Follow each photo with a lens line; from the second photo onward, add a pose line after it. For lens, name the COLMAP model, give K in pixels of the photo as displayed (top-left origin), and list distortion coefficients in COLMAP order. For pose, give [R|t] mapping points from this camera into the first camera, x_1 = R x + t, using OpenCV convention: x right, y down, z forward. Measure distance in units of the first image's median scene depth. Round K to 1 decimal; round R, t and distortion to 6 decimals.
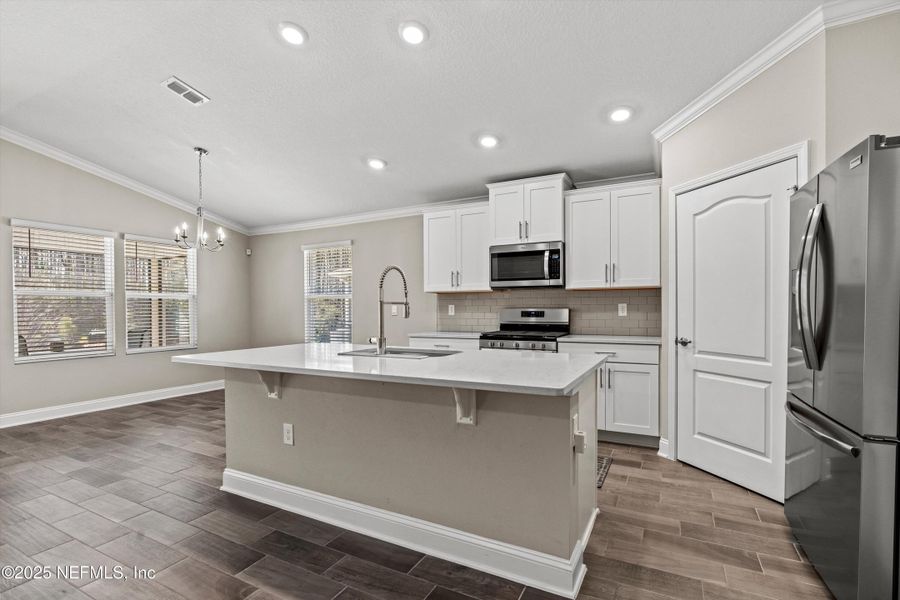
lens RADIAL K [[426.8, 0, 450.3], [0, 426.8, 306.7], [0, 0, 1]] dist [-0.004485, 0.000006]
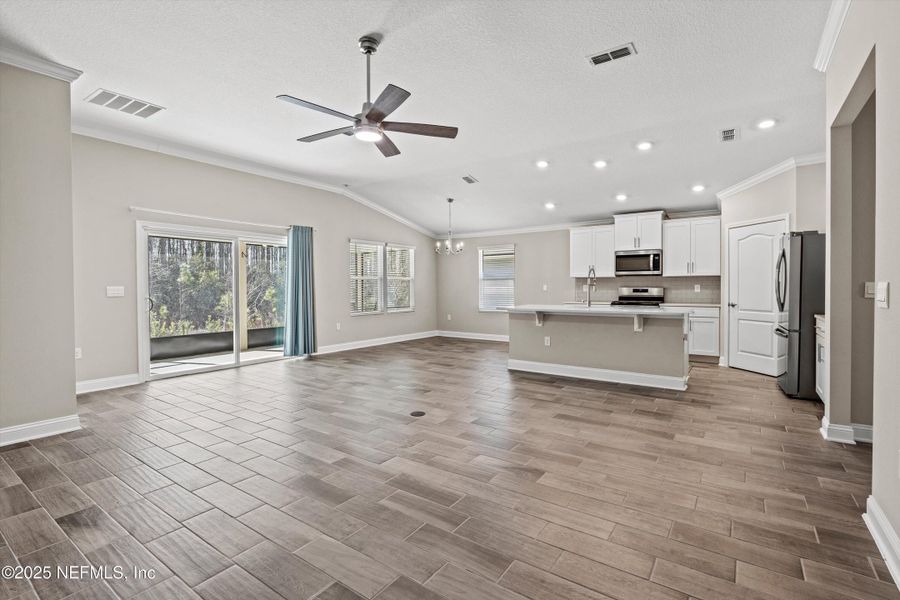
lens RADIAL K [[415.1, 0, 452.4], [0, 415.1, 287.4], [0, 0, 1]] dist [-0.002409, -0.000276]
pose [[0.991972, 0.002798, -0.126427, -0.371648], [-0.002154, 0.999984, 0.005228, -0.002932], [0.126440, -0.004914, 0.991962, -0.800116]]
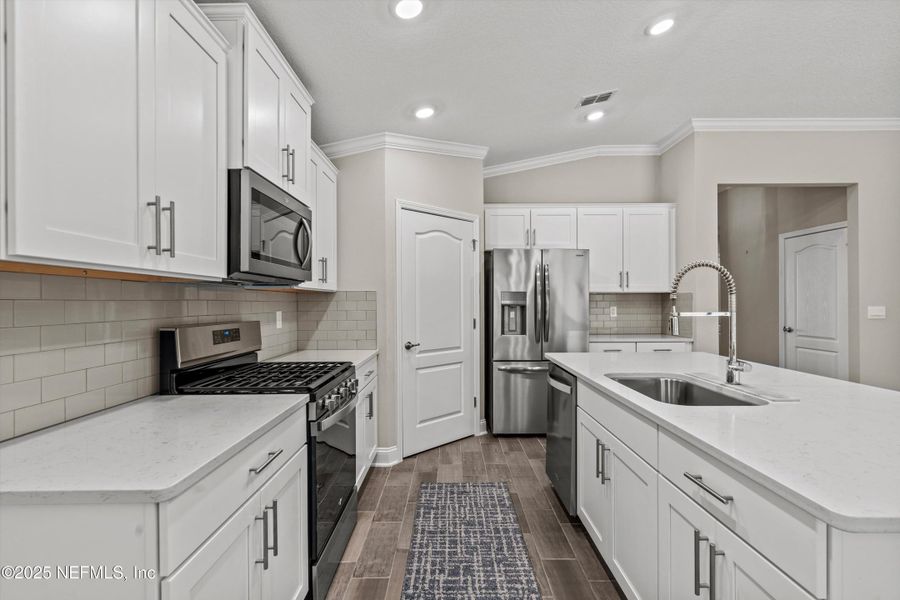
lens RADIAL K [[420.9, 0, 450.0], [0, 420.9, 300.0], [0, 0, 1]] dist [-0.005869, -0.000064]
pose [[-0.463034, 0.012543, 0.886252, -0.354583], [0.004660, 0.999920, -0.011717, -0.016611], [-0.886328, -0.001295, -0.463056, 1.090716]]
